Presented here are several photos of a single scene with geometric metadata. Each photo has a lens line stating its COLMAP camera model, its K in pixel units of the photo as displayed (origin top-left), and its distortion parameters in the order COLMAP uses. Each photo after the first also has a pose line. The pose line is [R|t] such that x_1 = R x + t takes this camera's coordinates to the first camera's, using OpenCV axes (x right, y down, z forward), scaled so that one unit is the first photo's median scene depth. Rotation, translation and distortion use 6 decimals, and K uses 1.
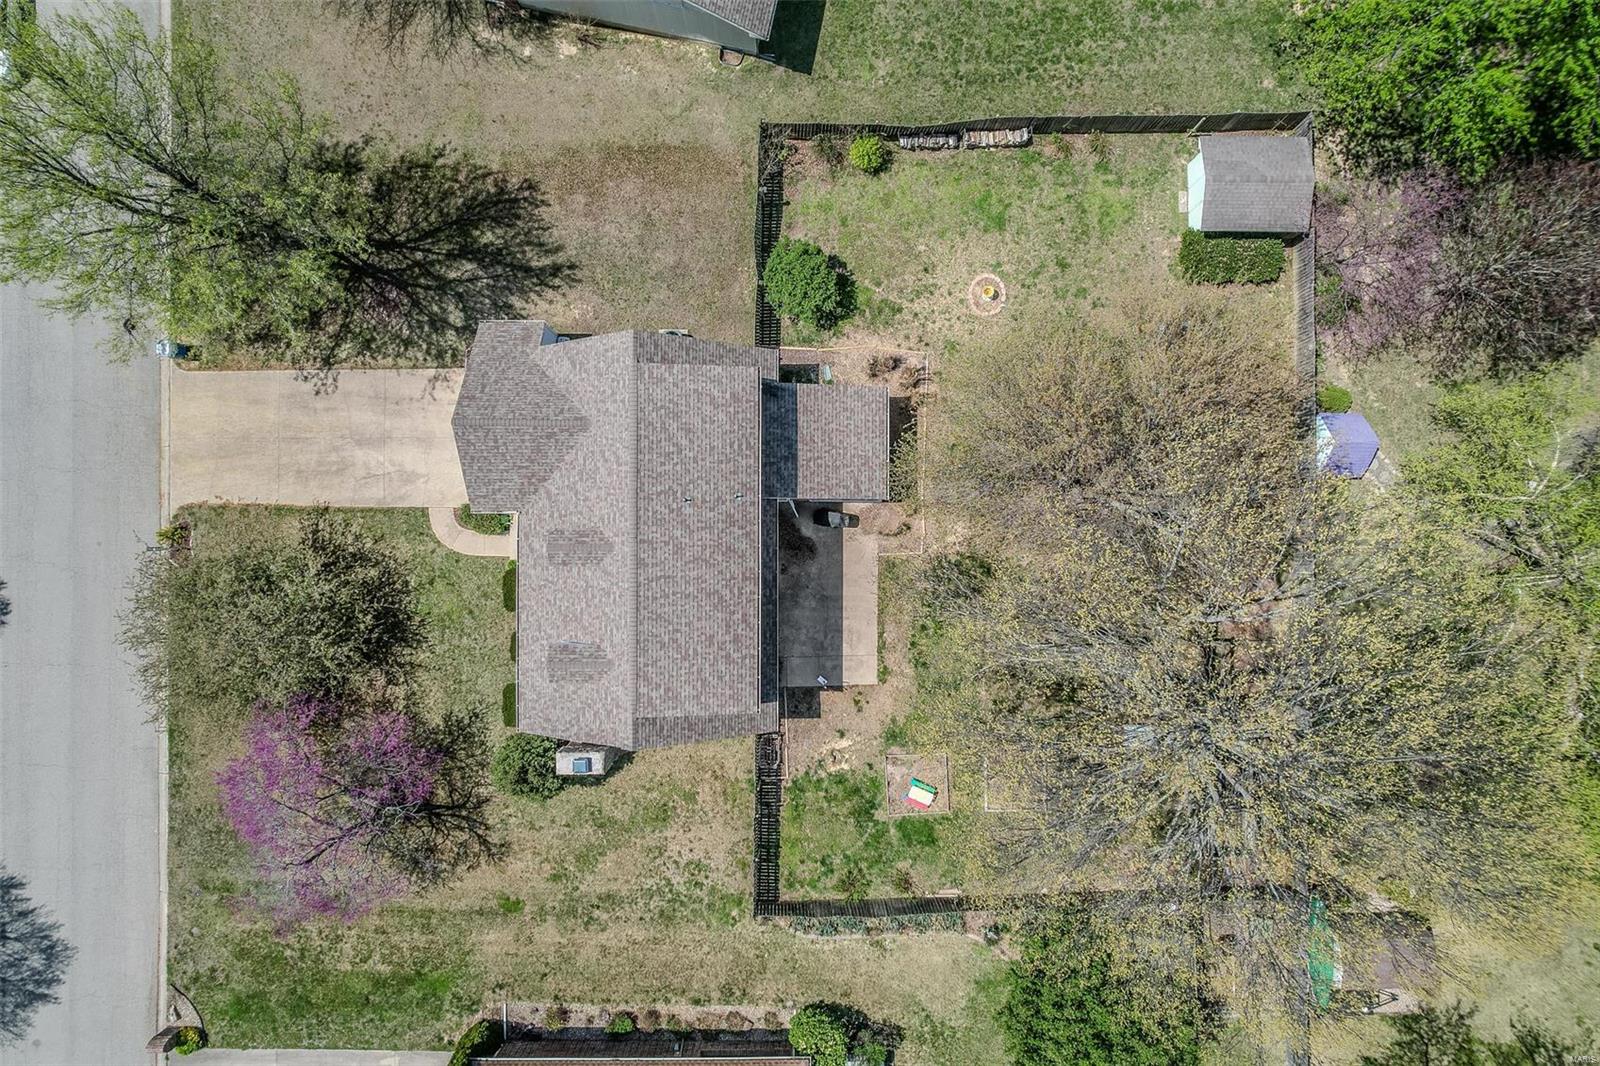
lens RADIAL K [[1026.7, 0, 808.4], [0, 1026.7, 530.9], [0, 0, 1]] dist [-0.074752, 0.066861]
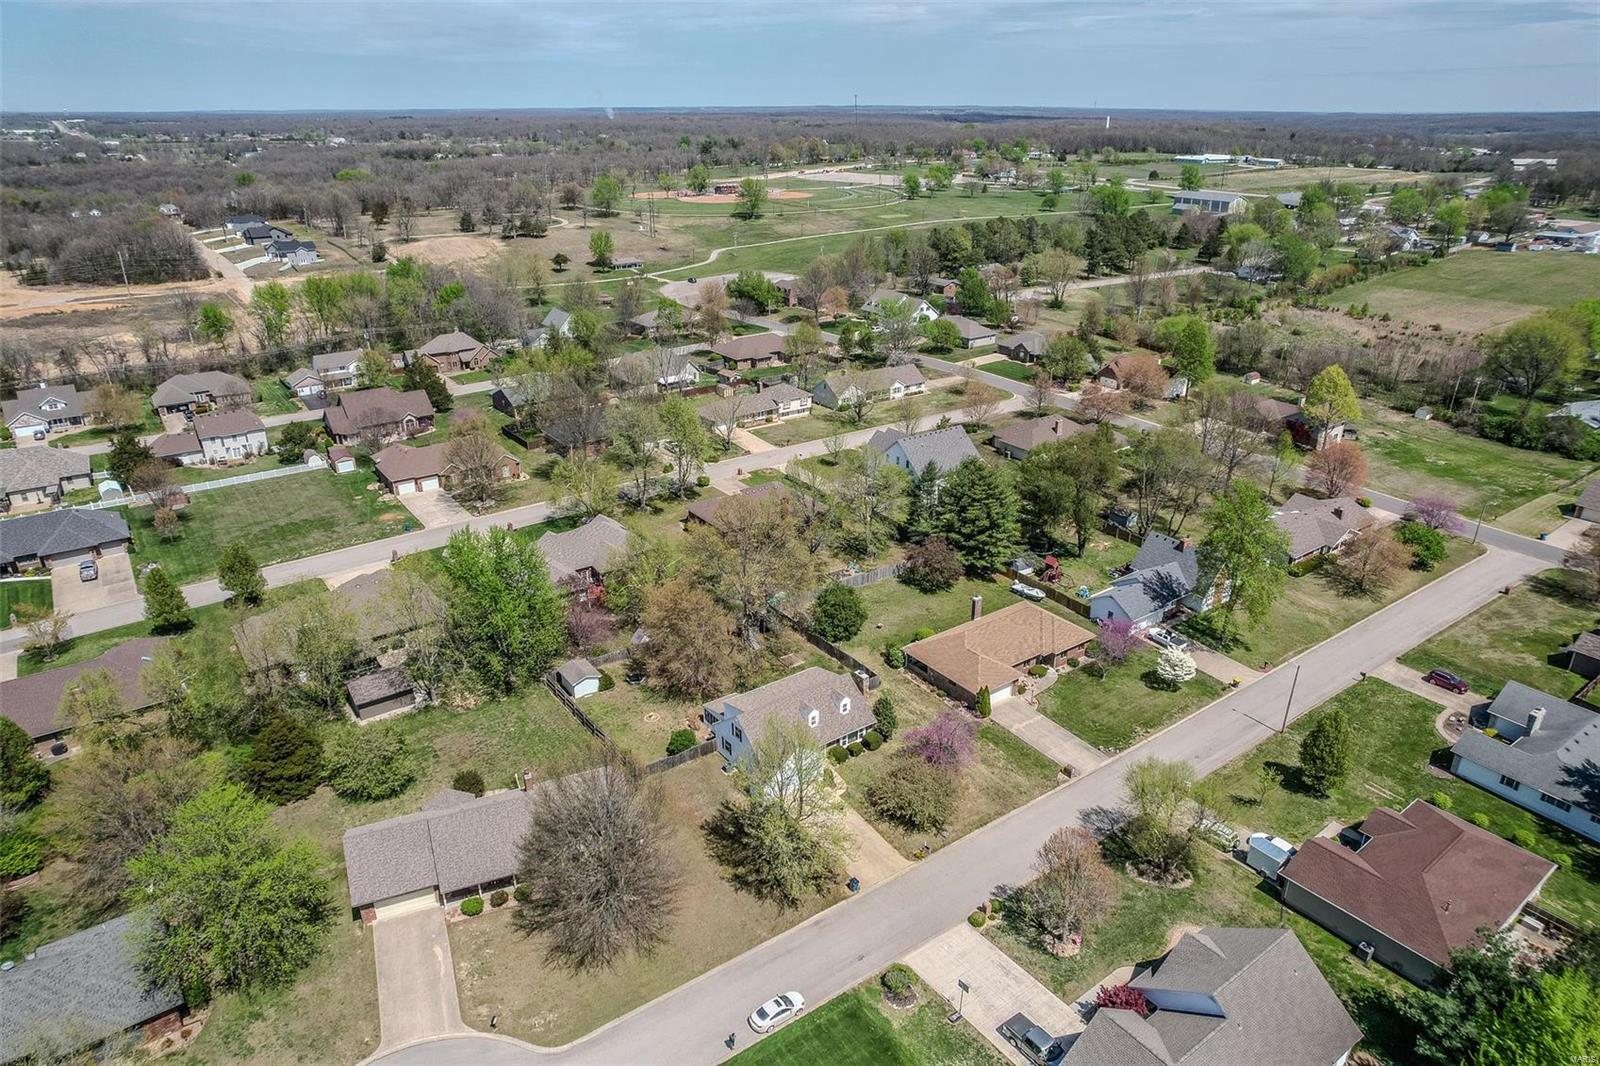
lens RADIAL K [[1026.7, 0, 808.4], [0, 1026.7, 530.9], [0, 0, 1]] dist [-0.074752, 0.066861]
pose [[-0.588436, -0.331933, 0.737268, -1.907732], [0.808334, -0.220699, 0.545792, -1.265528], [-0.018452, 0.917122, 0.398179, -0.548304]]
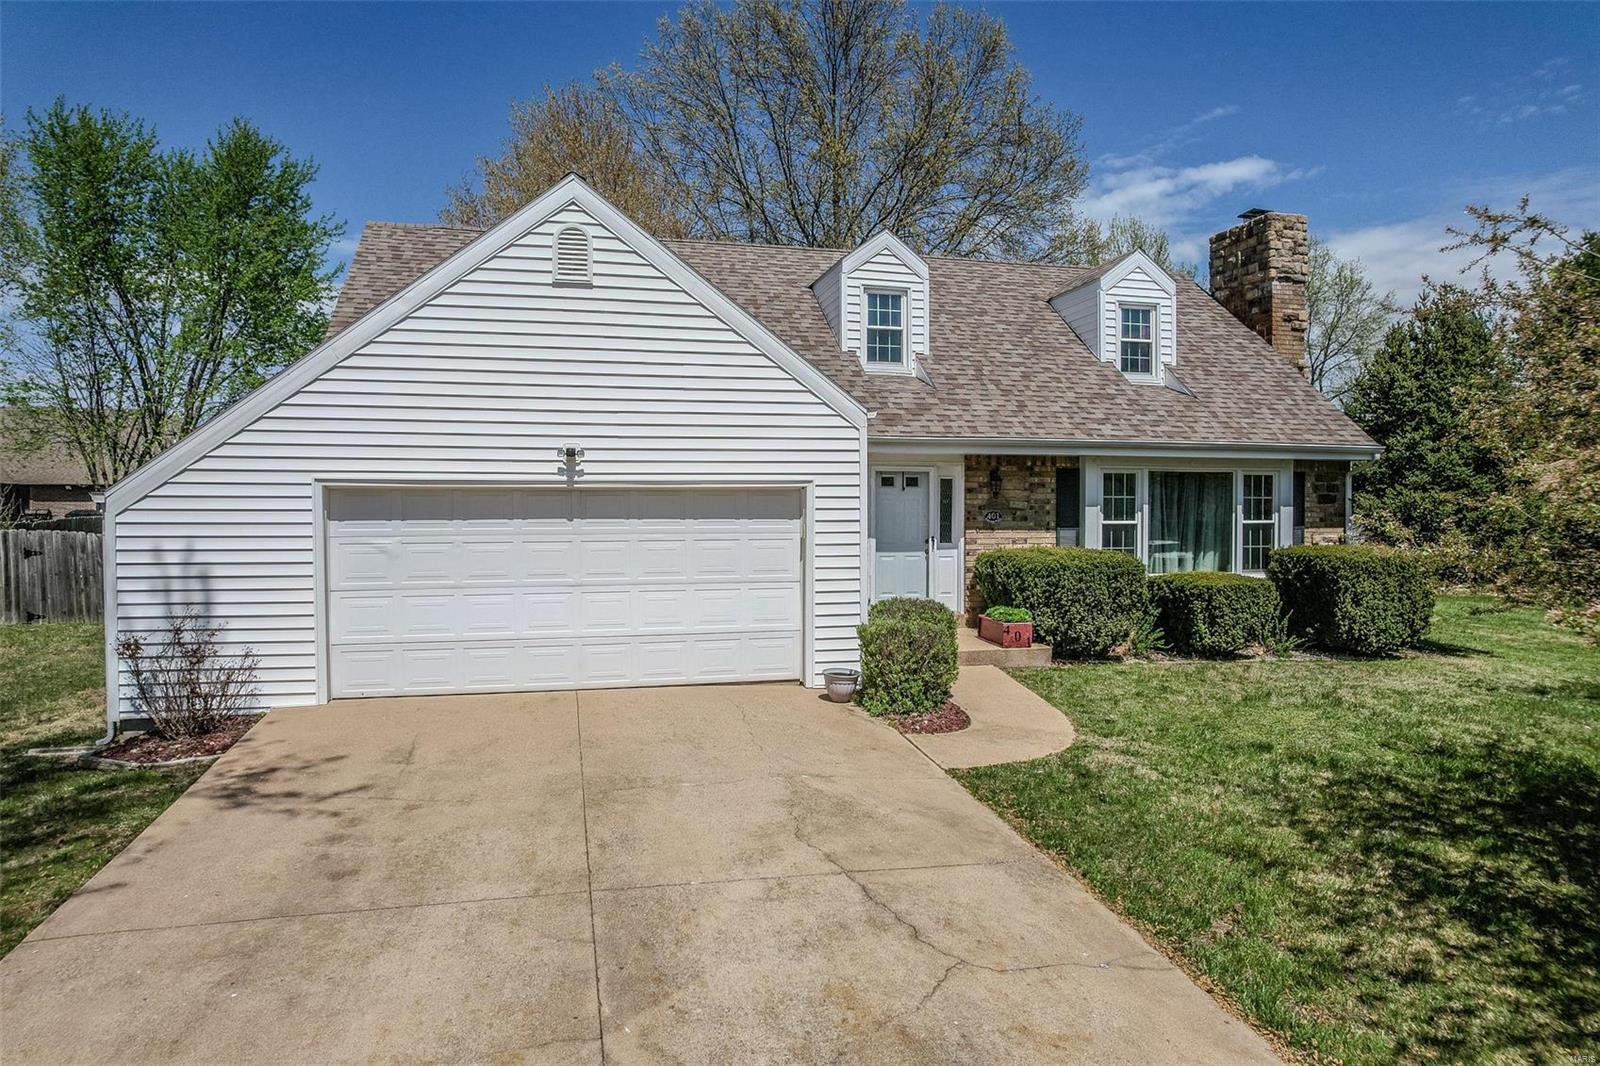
lens RADIAL K [[1026.7, 0, 808.4], [0, 1026.7, 530.9], [0, 0, 1]] dist [-0.074752, 0.066861]
pose [[-0.241590, -0.036884, 0.969677, -0.553089], [0.970247, 0.007240, 0.242008, -0.095631], [-0.015947, 0.999293, 0.034037, 0.939648]]
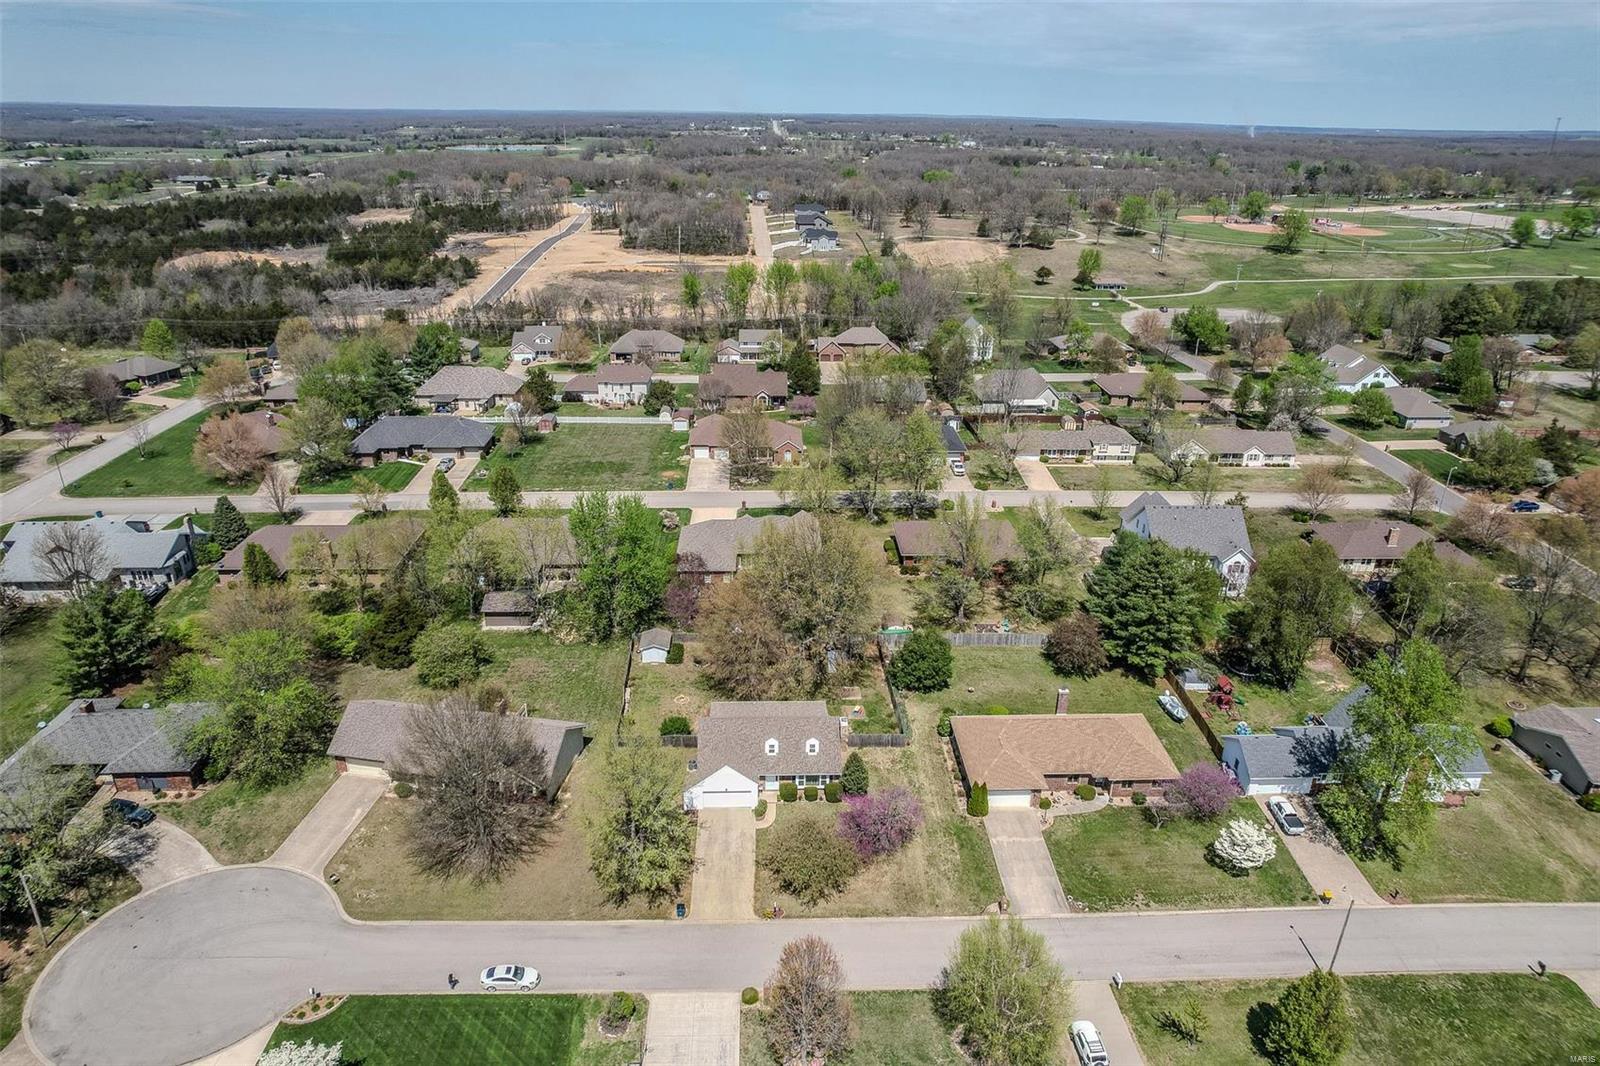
lens RADIAL K [[1026.7, 0, 808.4], [0, 1026.7, 530.9], [0, 0, 1]] dist [-0.074752, 0.066861]
pose [[-0.043009, -0.402104, 0.914583, -2.255309], [0.998686, 0.008228, 0.050581, -0.026059], [-0.027865, 0.915557, 0.401221, -0.586842]]
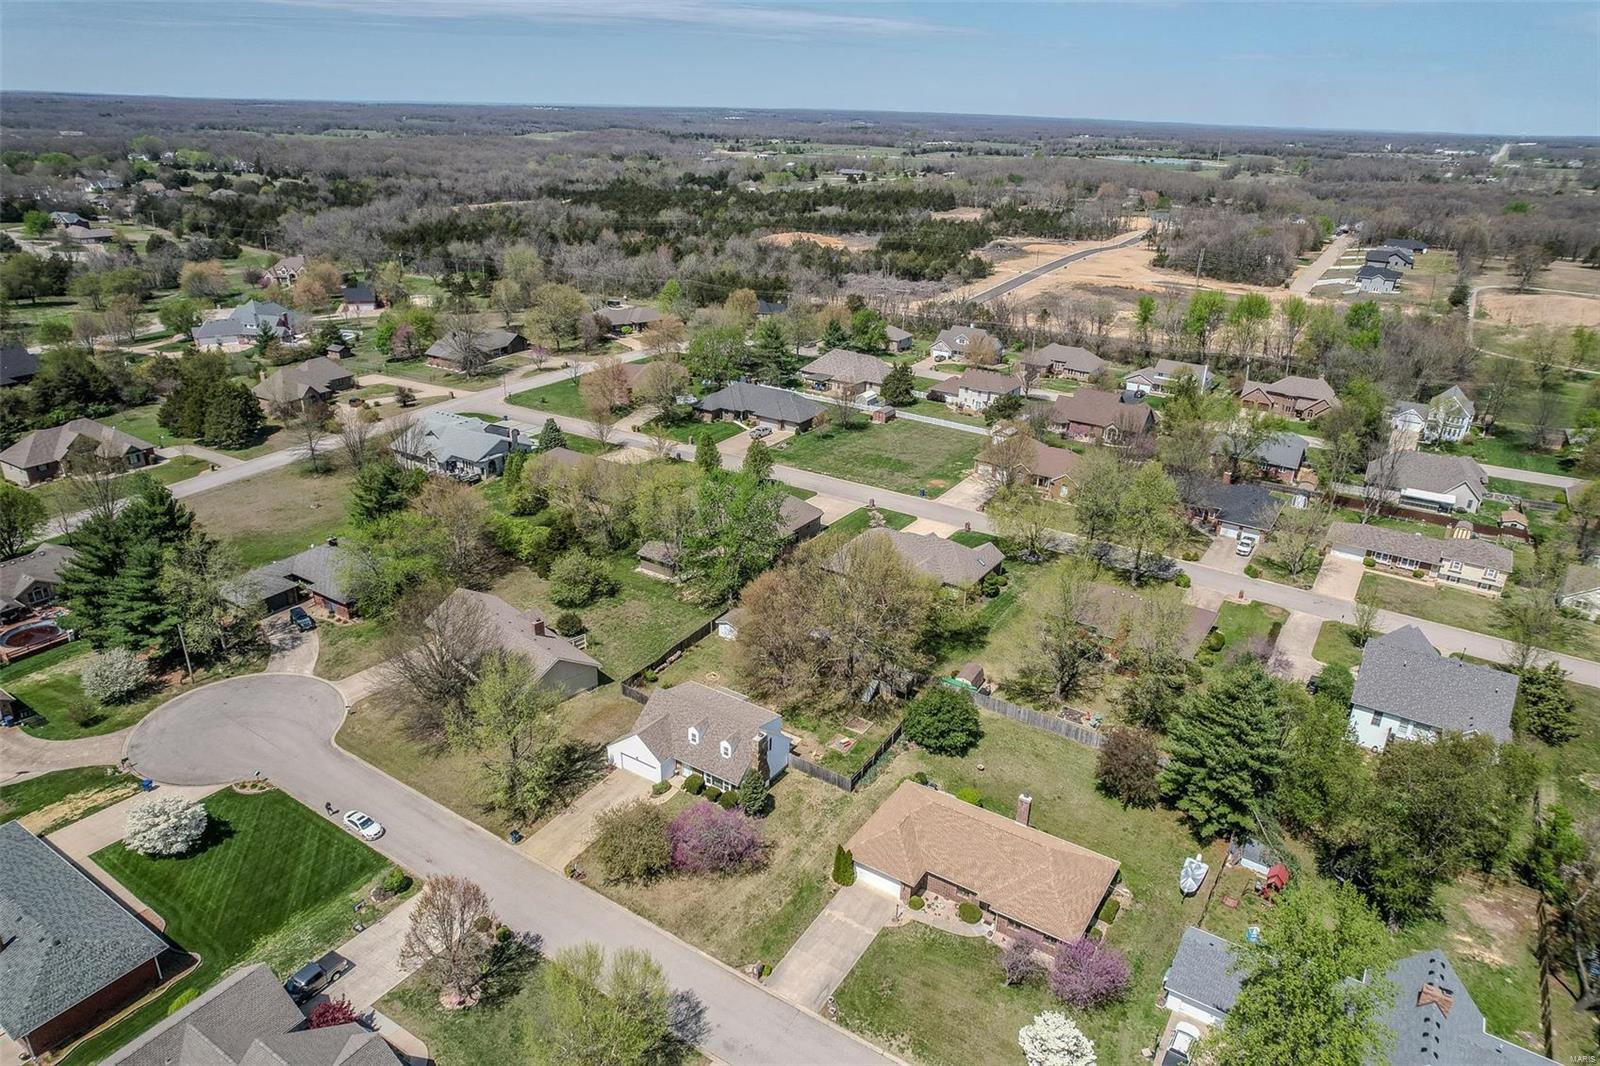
lens RADIAL K [[1026.7, 0, 808.4], [0, 1026.7, 530.9], [0, 0, 1]] dist [-0.074752, 0.066861]
pose [[0.543778, -0.329511, 0.771834, -1.815424], [0.838870, 0.240303, -0.488417, 1.340647], [-0.024535, 0.913059, 0.407088, -0.596411]]
